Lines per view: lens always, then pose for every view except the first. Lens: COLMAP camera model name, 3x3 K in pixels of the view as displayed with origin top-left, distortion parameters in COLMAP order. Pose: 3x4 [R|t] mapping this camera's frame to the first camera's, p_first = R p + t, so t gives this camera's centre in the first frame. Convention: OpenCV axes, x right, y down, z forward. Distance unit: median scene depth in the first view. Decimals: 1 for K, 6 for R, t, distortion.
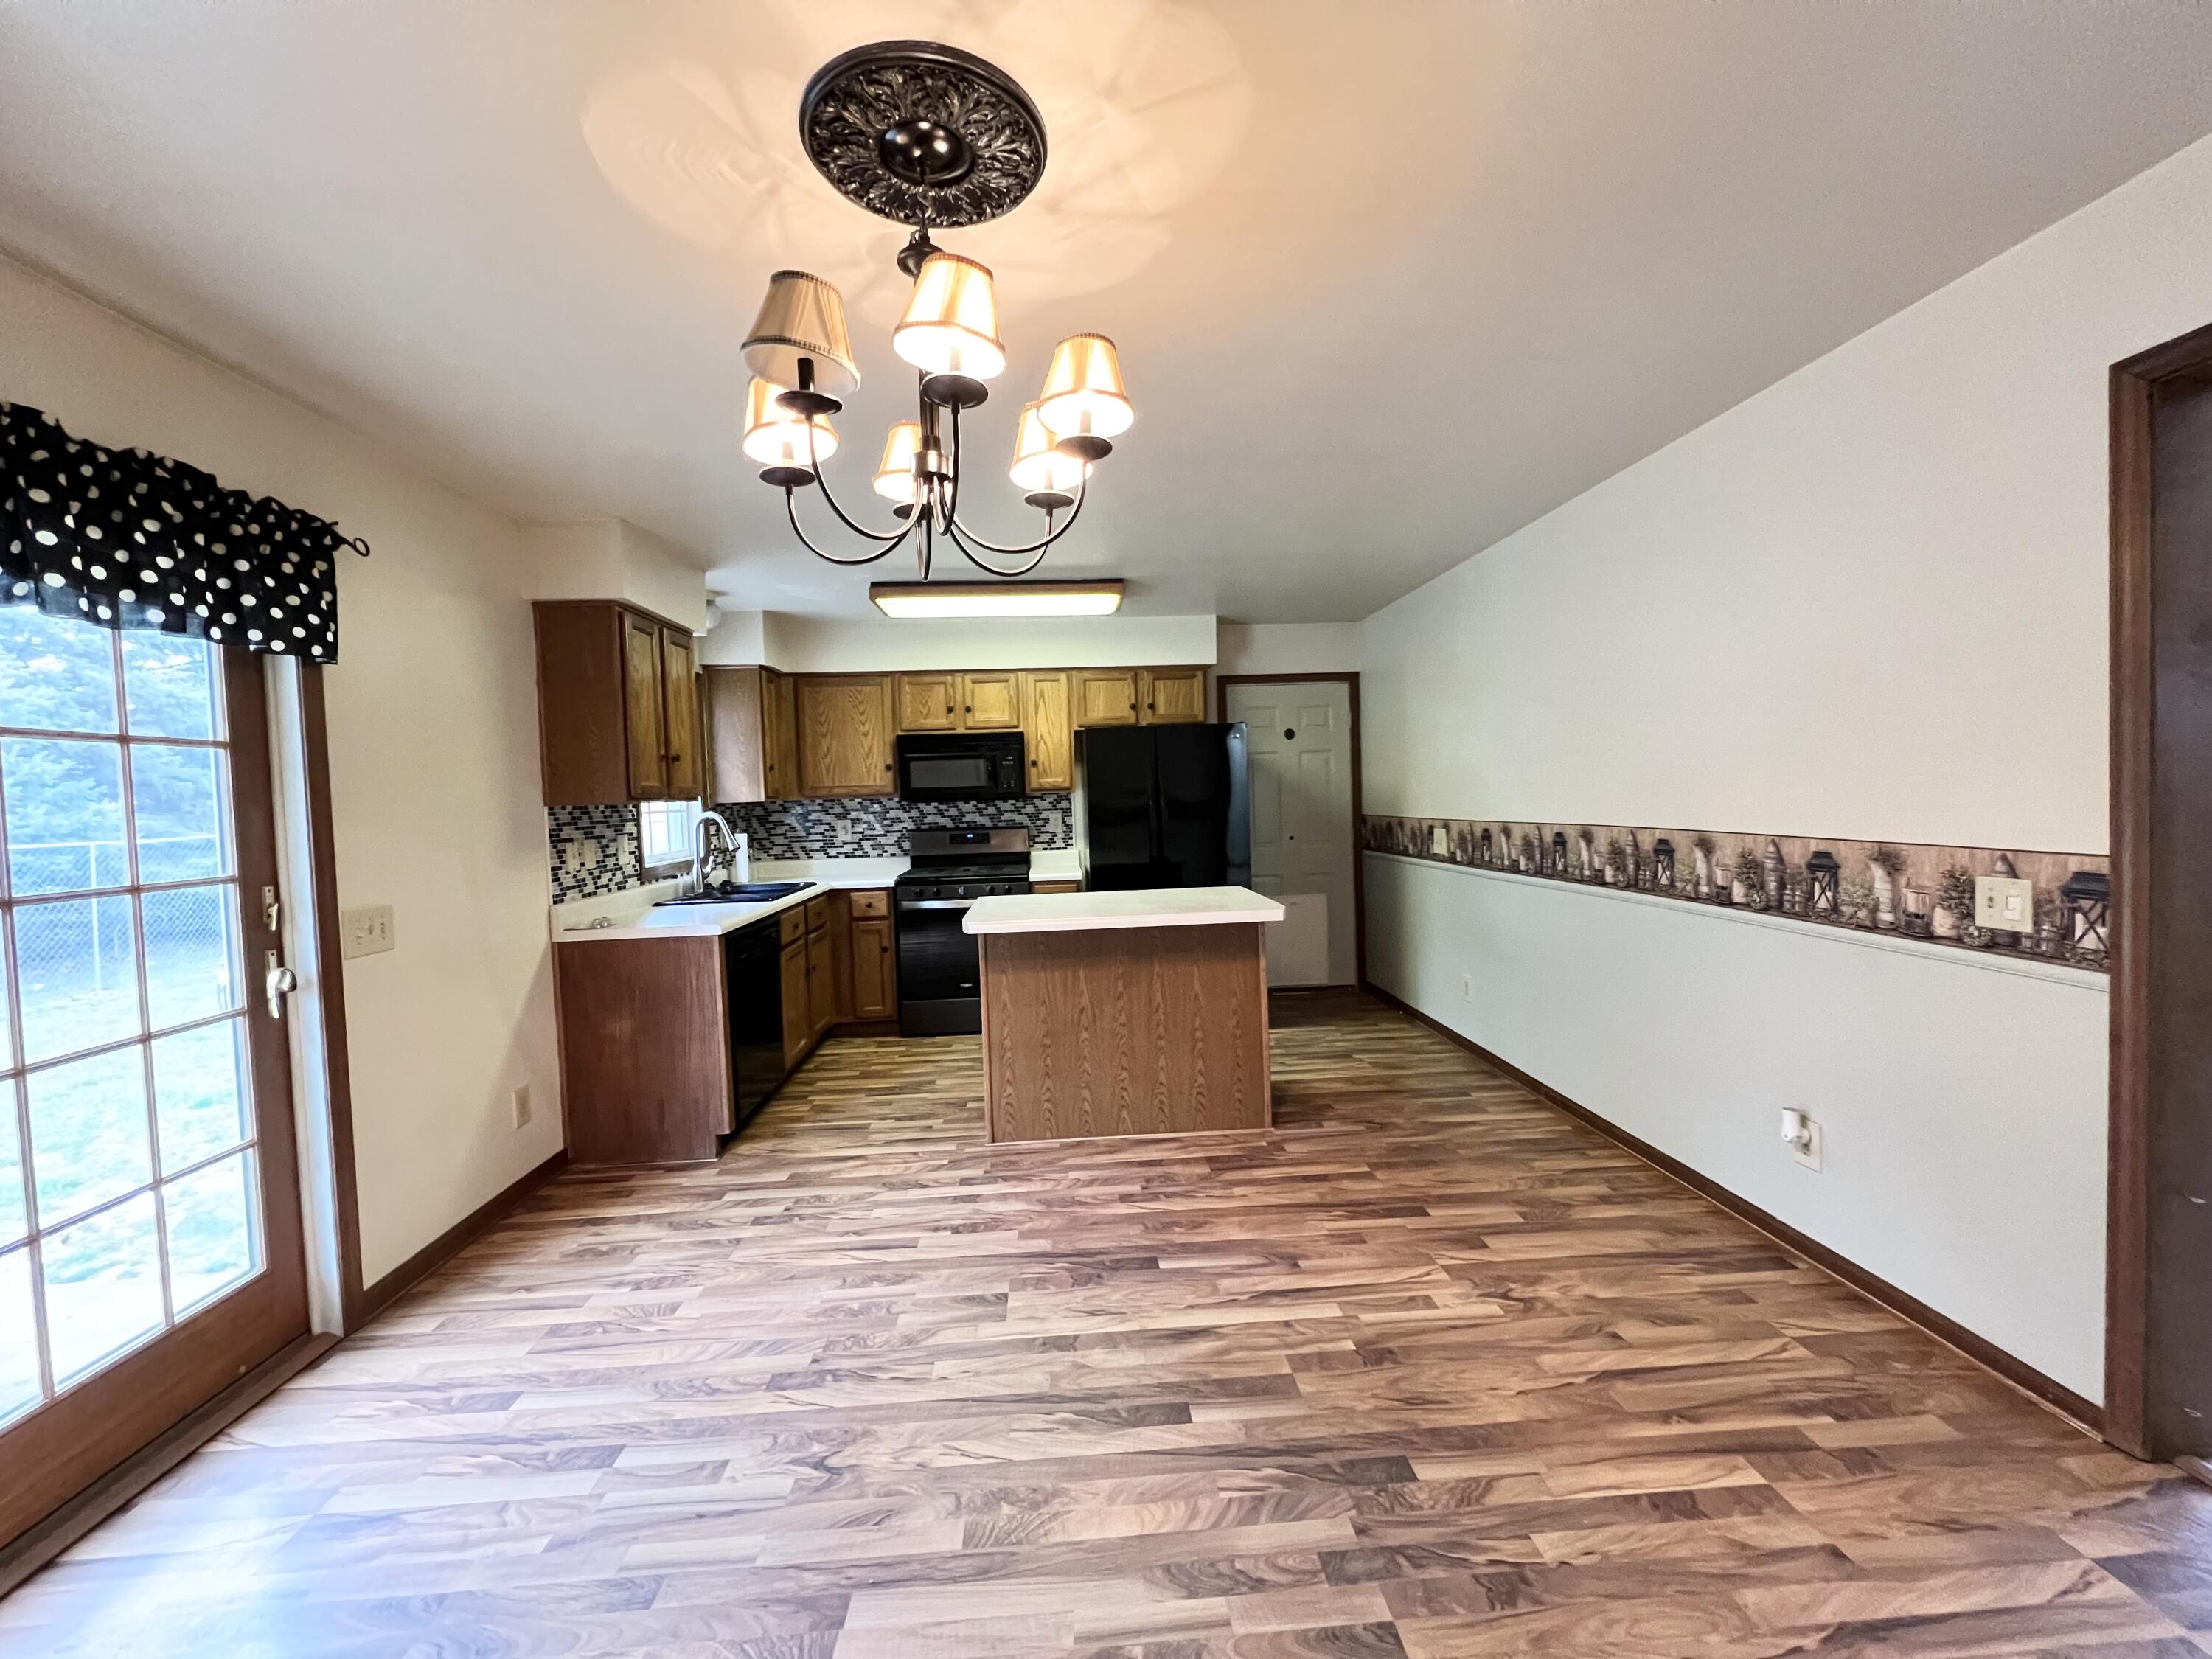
lens RADIAL K [[881.0, 0, 1101.7], [0, 881.0, 825.5], [0, 0, 1]] dist [-0.002050, 0.001122]
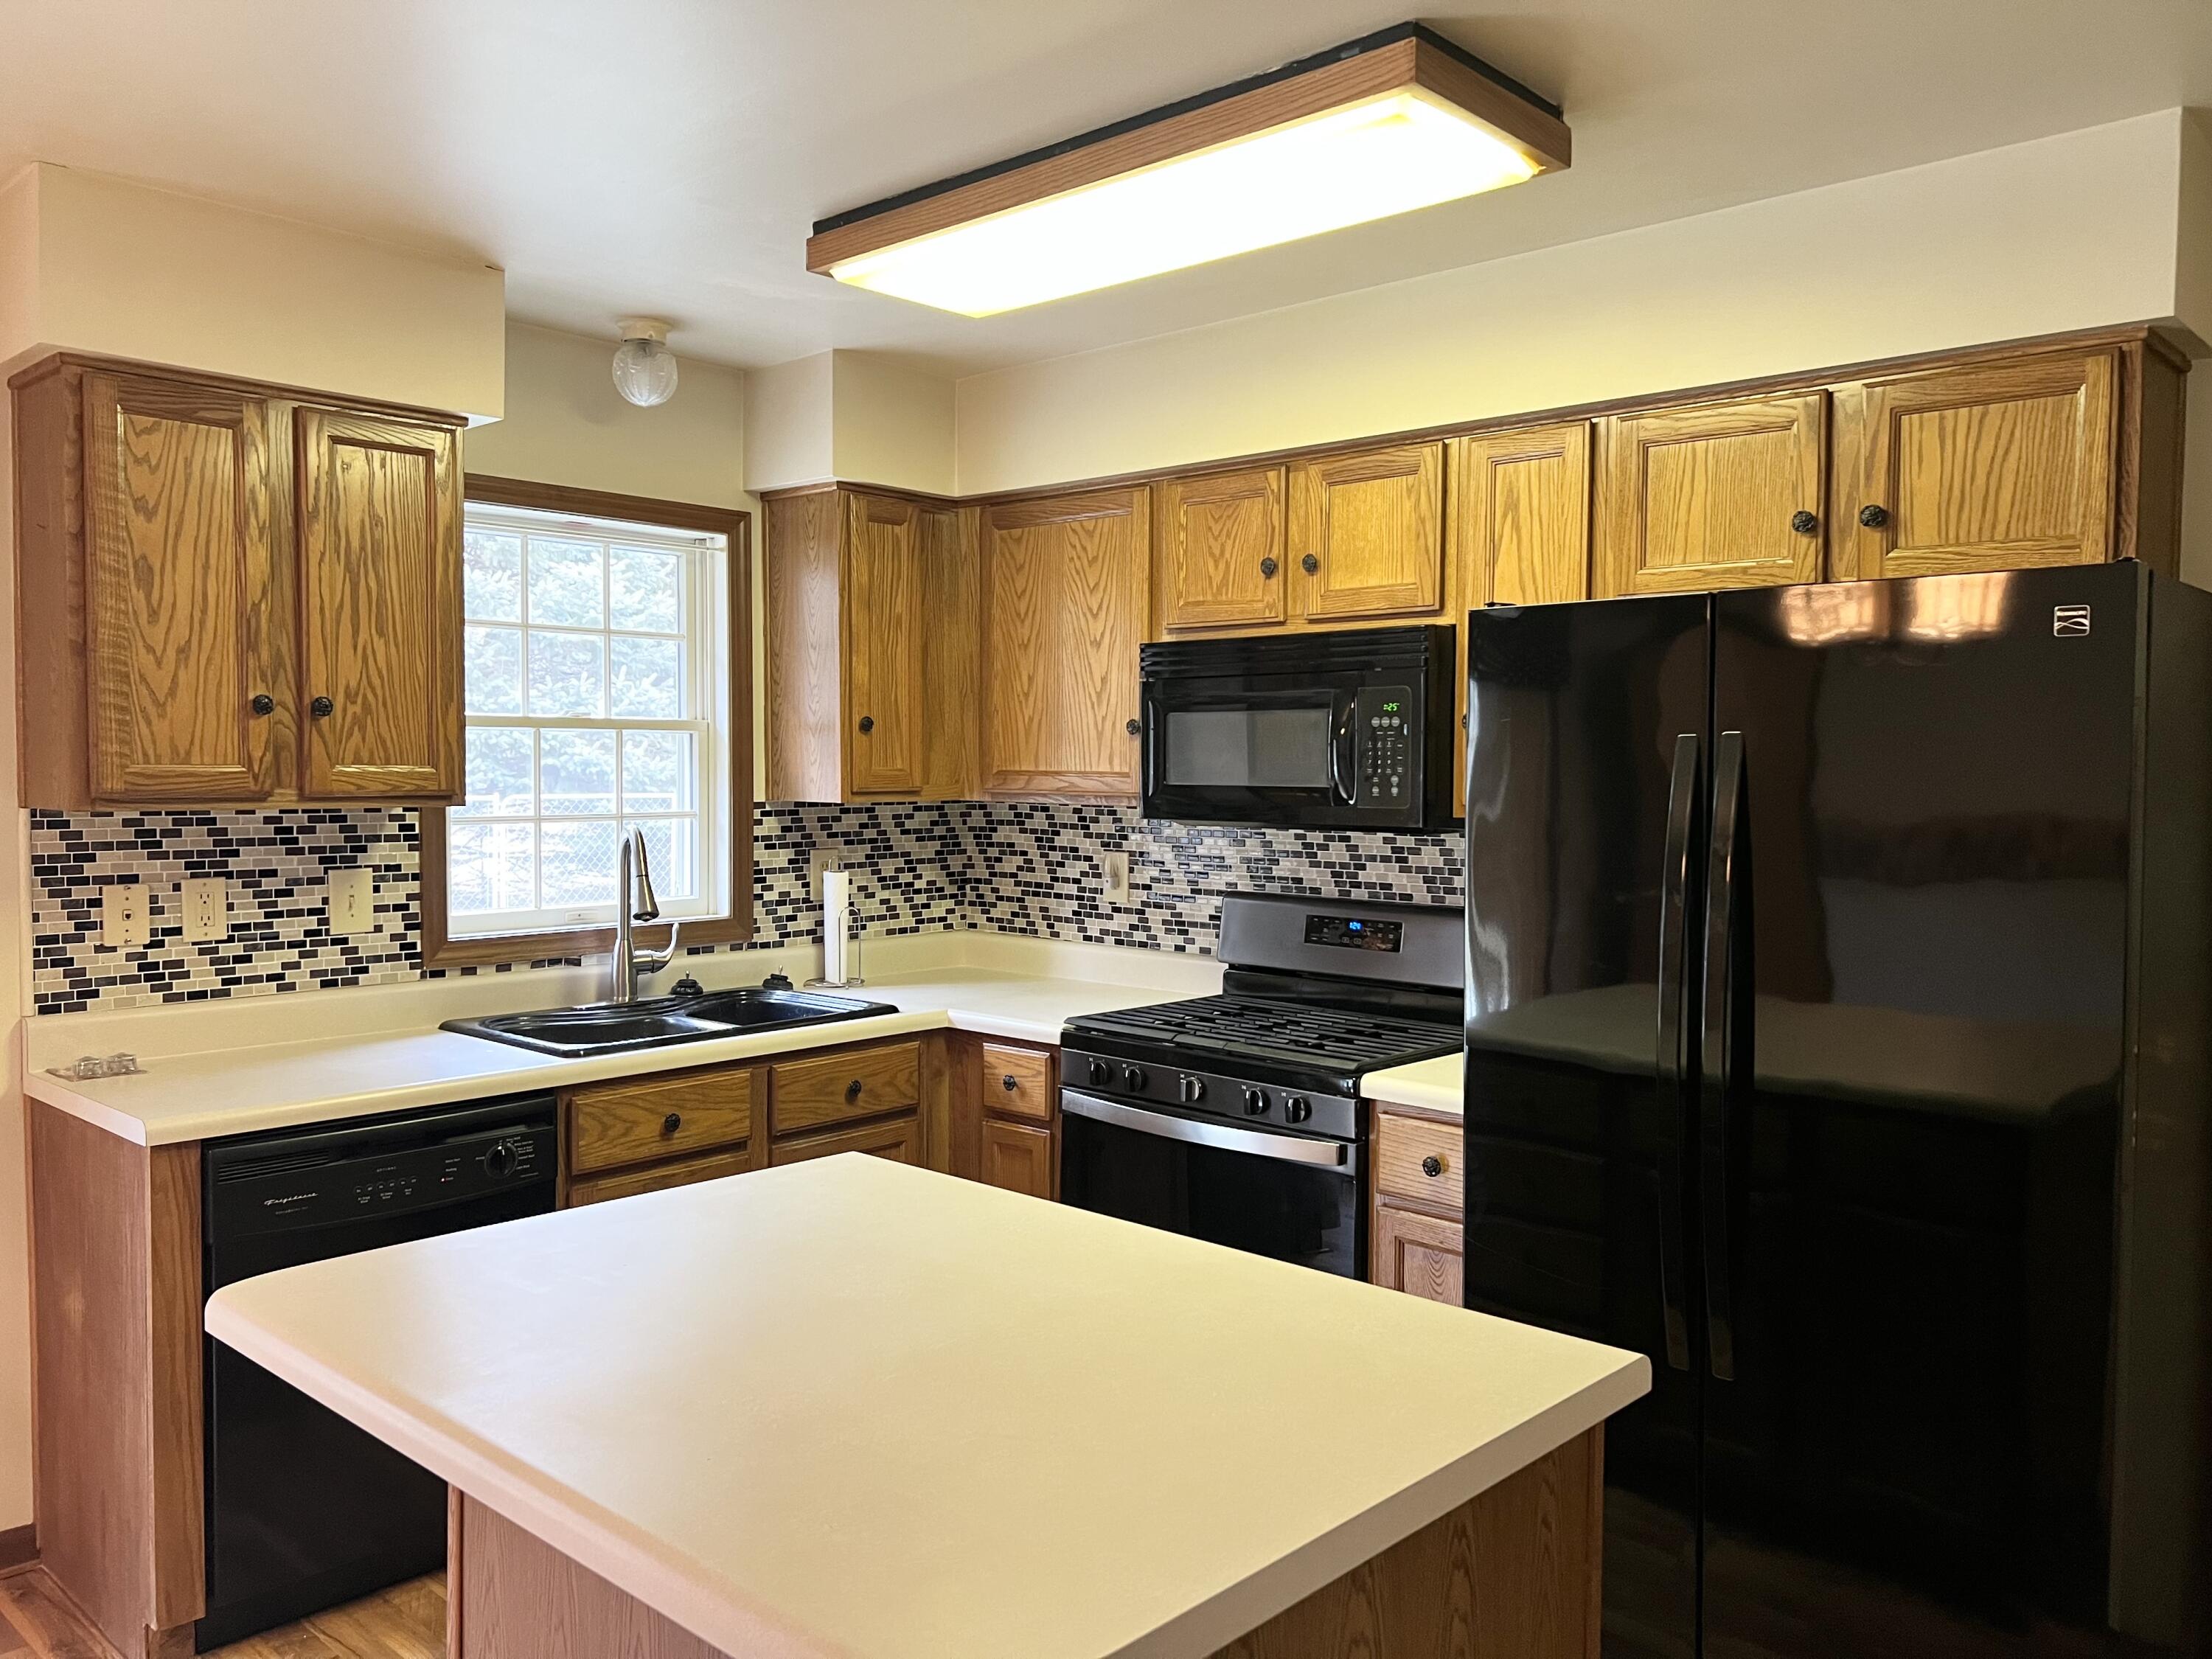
lens RADIAL K [[1660.1, 0, 1098.5], [0, 1660.1, 833.0], [0, 0, 1]] dist [0.058191, -0.060861]
pose [[0.693406, 0.068264, -0.717306, 0.305782], [-0.056019, 0.997596, 0.040785, -0.056239], [0.718366, 0.011902, 0.695563, 0.562715]]
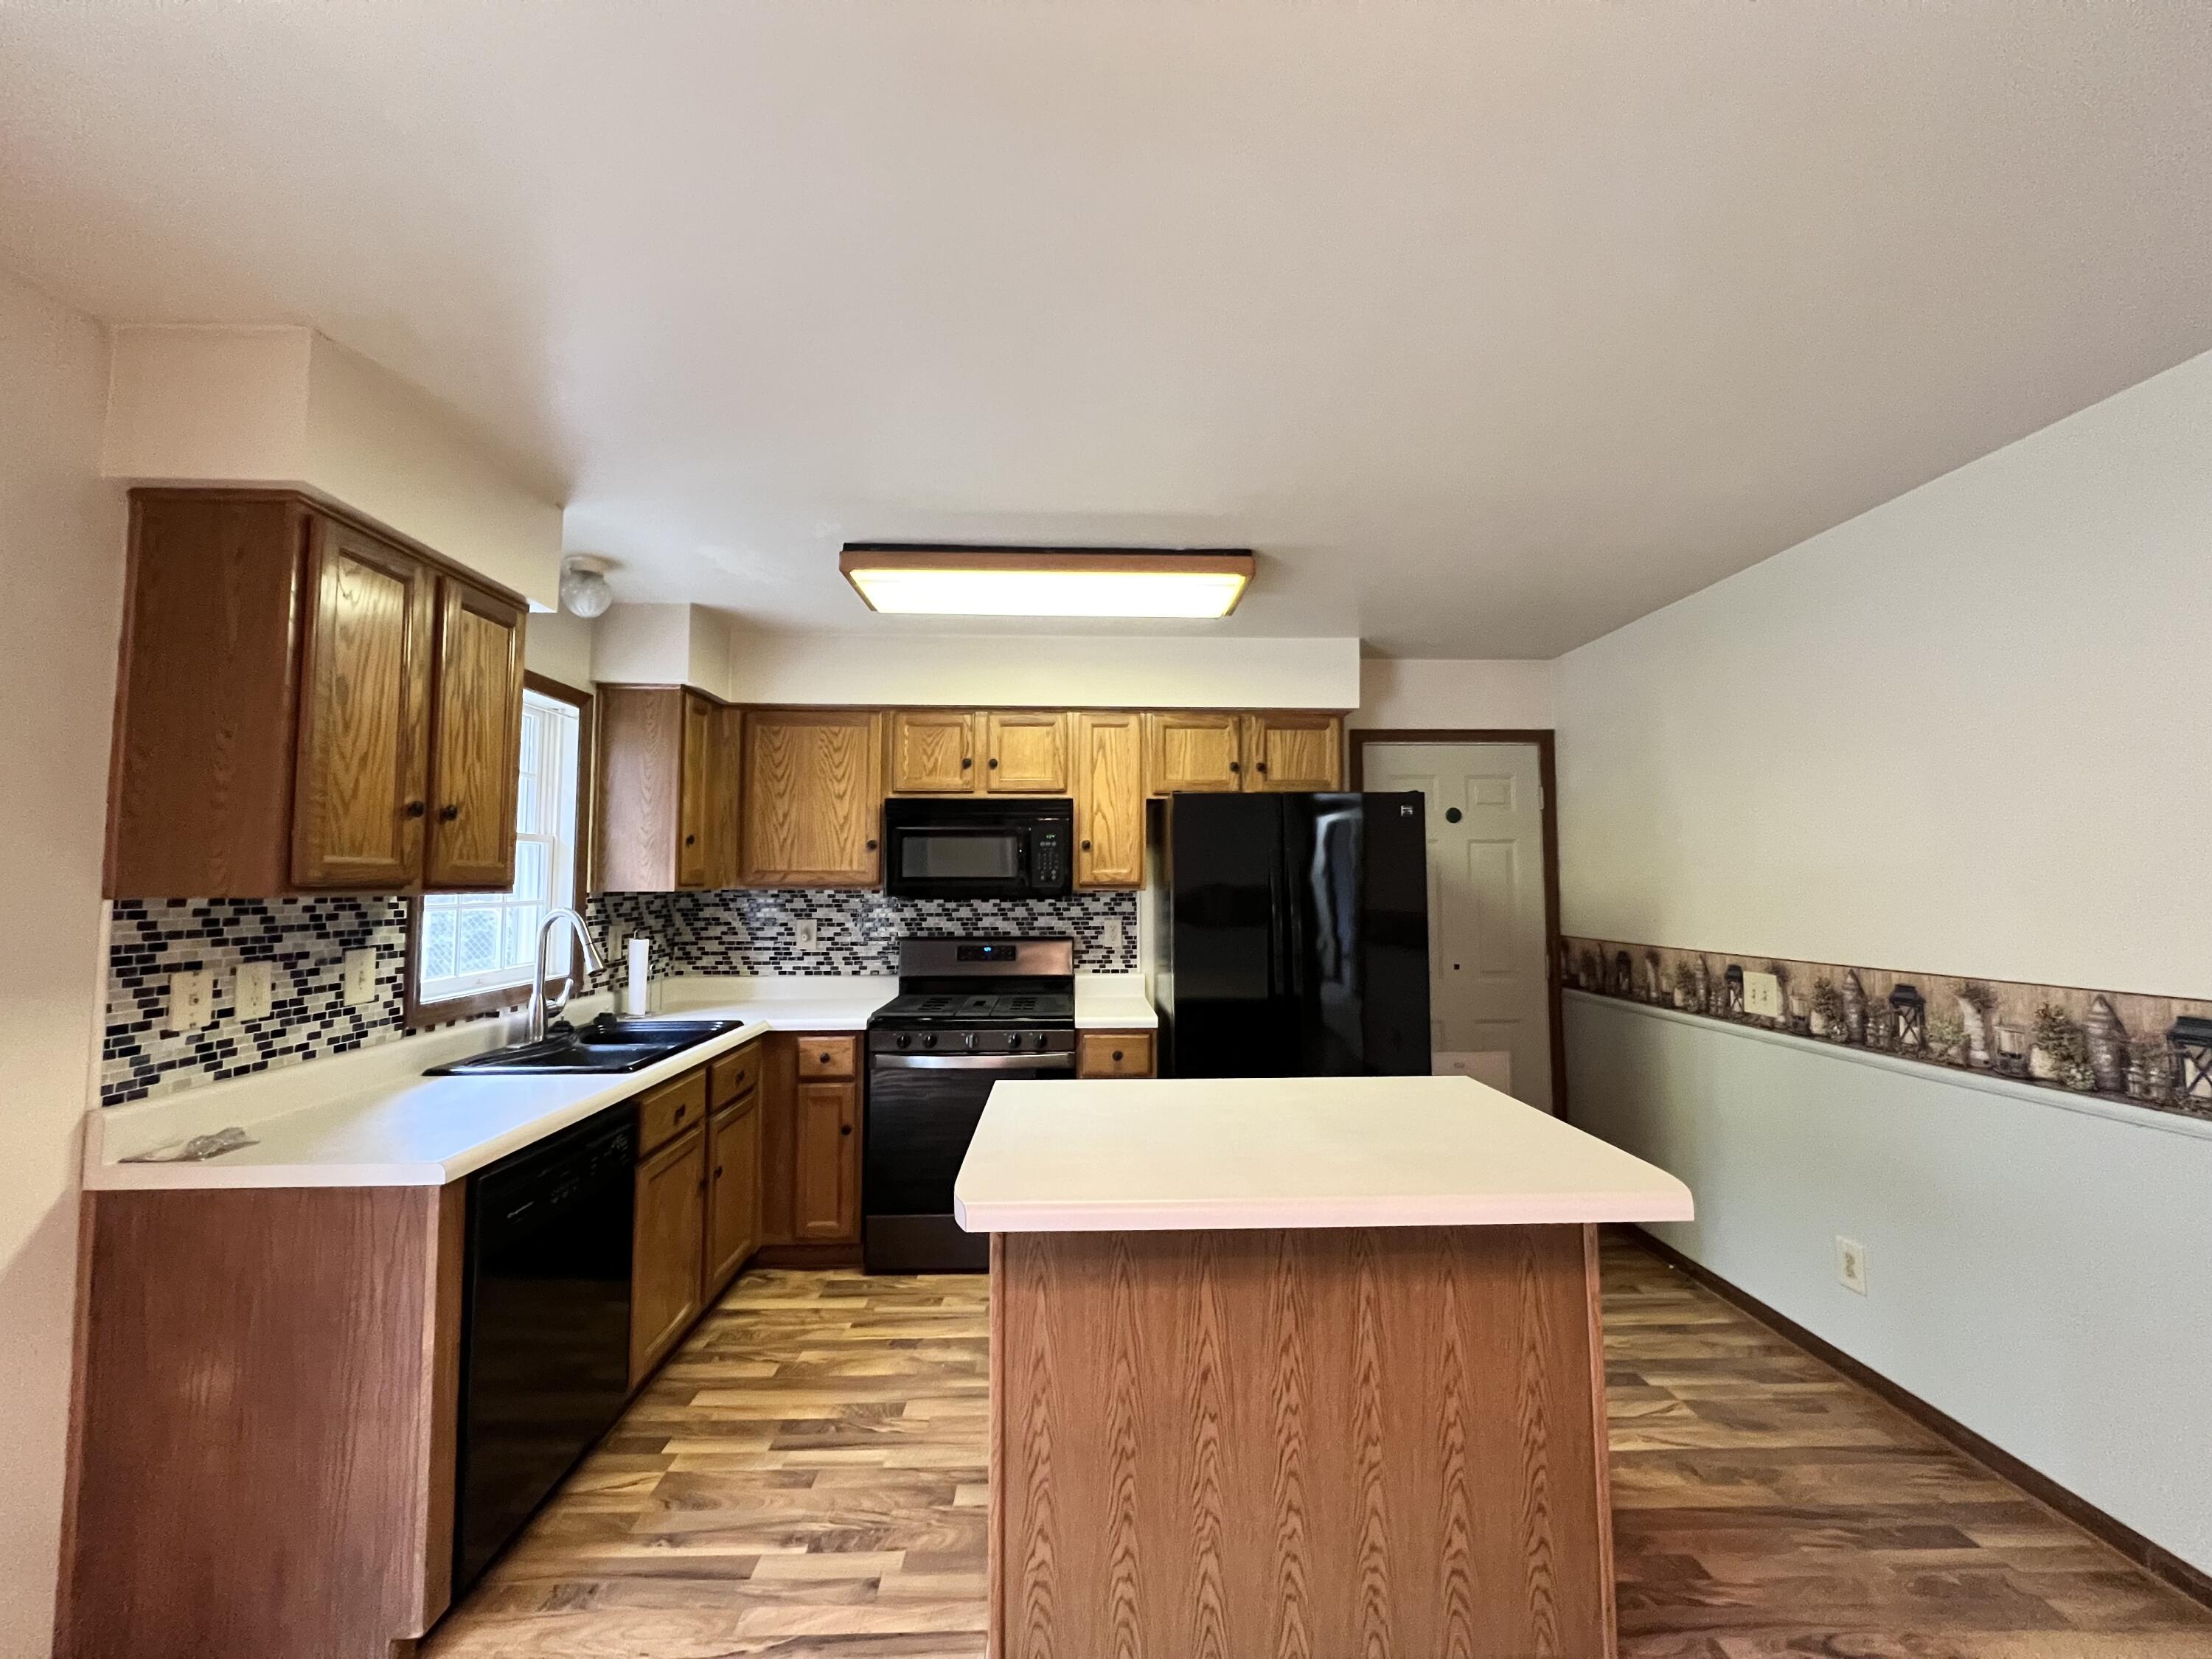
lens RADIAL K [[881.0, 0, 1101.3], [0, 881.0, 827.3], [0, 0, 1]] dist [-0.002050, 0.001122]
pose [[0.999149, 0.029503, -0.028841, -0.054124], [-0.032179, 0.994744, -0.097201, -0.022818], [0.025822, 0.098046, 0.994847, 0.380744]]
